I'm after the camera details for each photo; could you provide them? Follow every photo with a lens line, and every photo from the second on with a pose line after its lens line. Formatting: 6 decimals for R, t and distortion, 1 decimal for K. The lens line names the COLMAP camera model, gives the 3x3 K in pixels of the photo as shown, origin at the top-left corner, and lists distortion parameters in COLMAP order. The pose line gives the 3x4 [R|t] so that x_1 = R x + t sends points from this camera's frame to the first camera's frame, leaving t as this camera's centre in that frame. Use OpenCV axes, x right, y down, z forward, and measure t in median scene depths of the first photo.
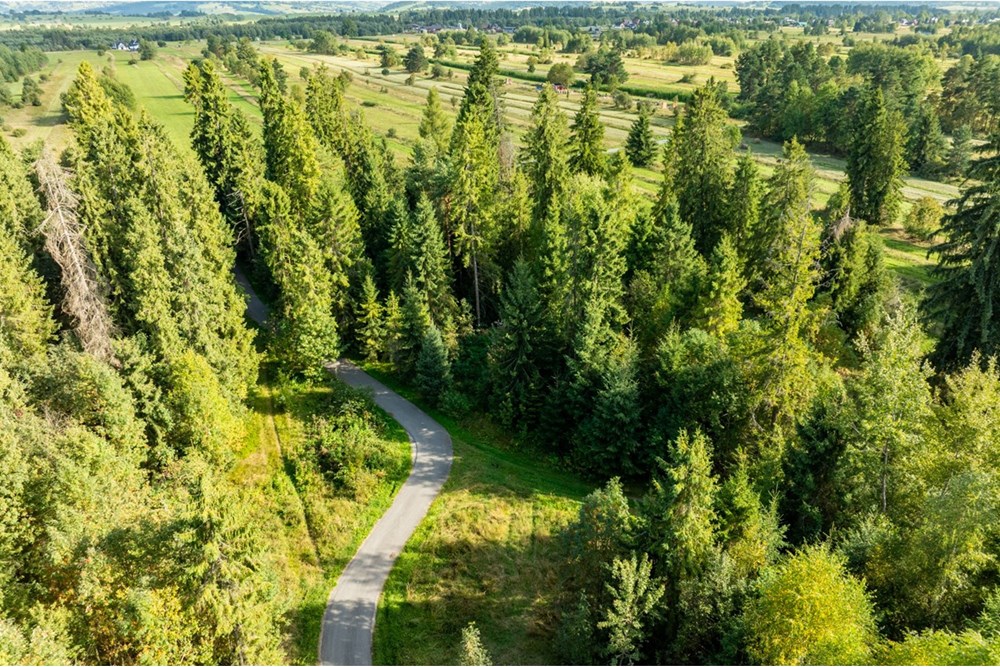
lens RADIAL K [[701.2, 0, 503.1], [0, 701.2, 333.2], [0, 0, 1]] dist [-0.041660, 0.005773]
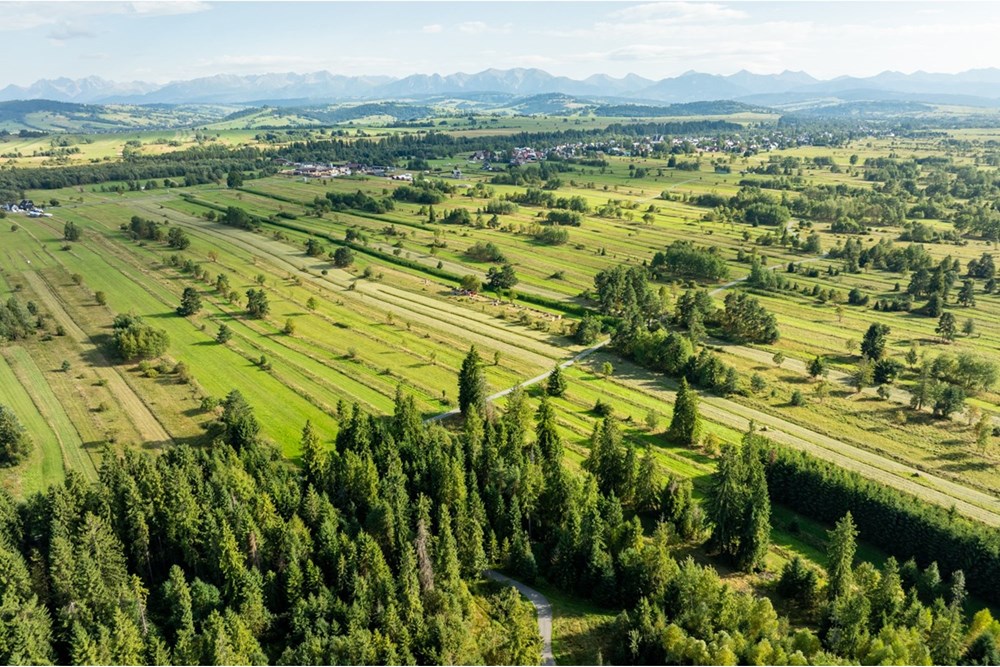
lens RADIAL K [[701.2, 0, 503.1], [0, 701.2, 333.2], [0, 0, 1]] dist [-0.041660, 0.005773]
pose [[0.977171, -0.062224, 0.203137, -0.827640], [0.087308, 0.989292, -0.116953, -0.640416], [-0.193685, 0.132019, 0.972141, -1.969090]]
